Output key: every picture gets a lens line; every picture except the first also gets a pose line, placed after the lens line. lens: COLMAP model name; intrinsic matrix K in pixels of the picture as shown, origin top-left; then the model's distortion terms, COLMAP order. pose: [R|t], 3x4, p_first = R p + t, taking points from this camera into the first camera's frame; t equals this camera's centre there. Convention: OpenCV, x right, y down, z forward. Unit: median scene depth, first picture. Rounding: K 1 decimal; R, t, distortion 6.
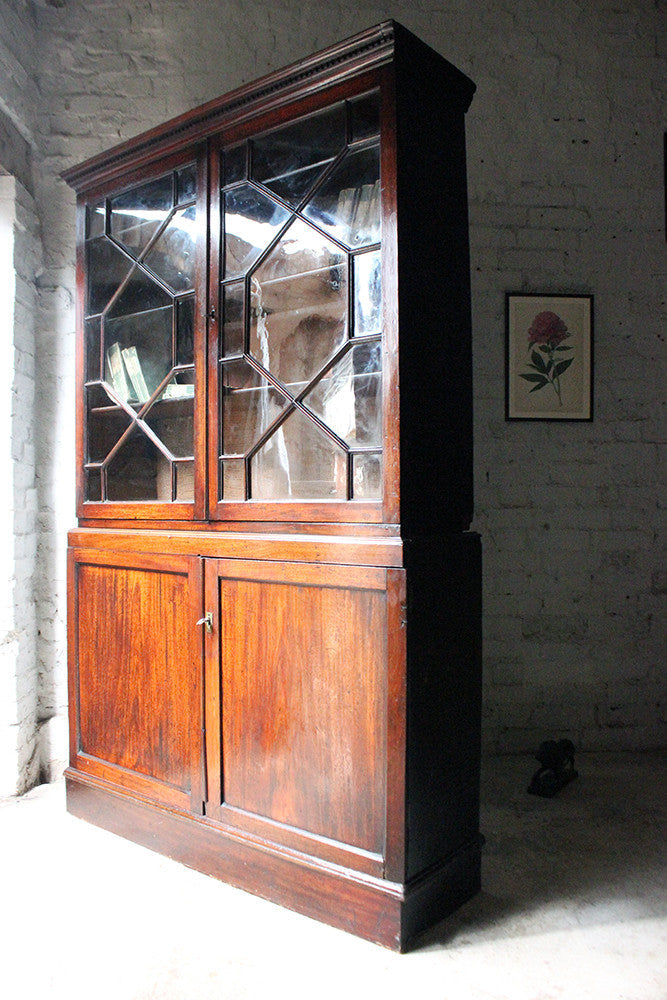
lens RADIAL K [[823.4, 0, 332.1], [0, 823.4, 514.9], [0, 0, 1]] dist [-0.163189, 0.135642]
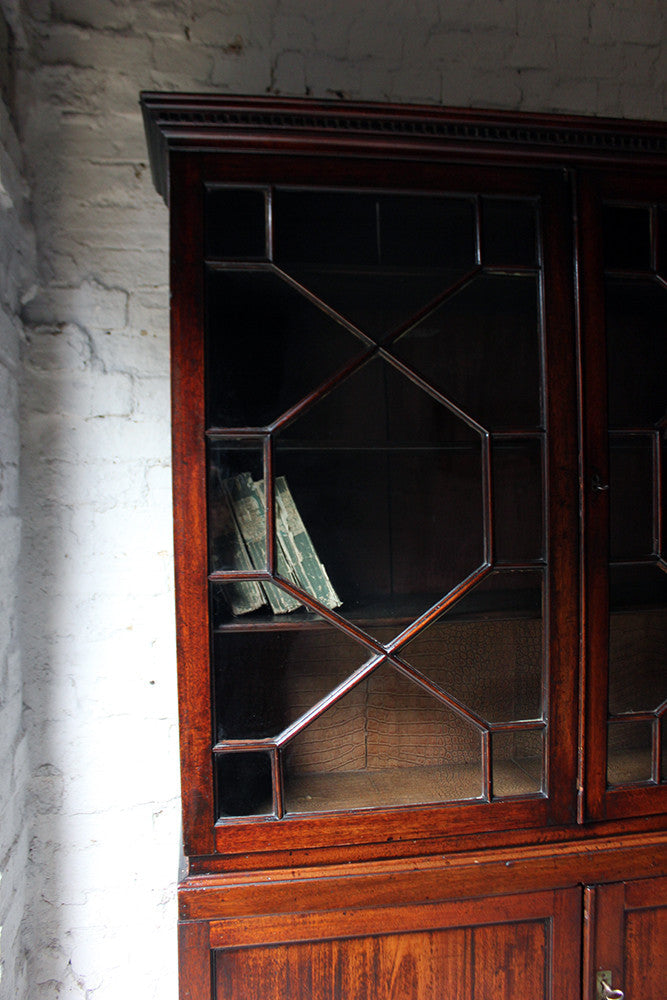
lens RADIAL K [[827.1, 0, 332.7], [0, 827.1, 507.4], [0, 0, 1]] dist [-0.161748, 0.137155]
pose [[0.990172, -0.001027, 0.139848, -0.248427], [0.004116, 0.999754, -0.021800, -0.159319], [-0.139791, 0.022162, 0.989933, 0.480831]]
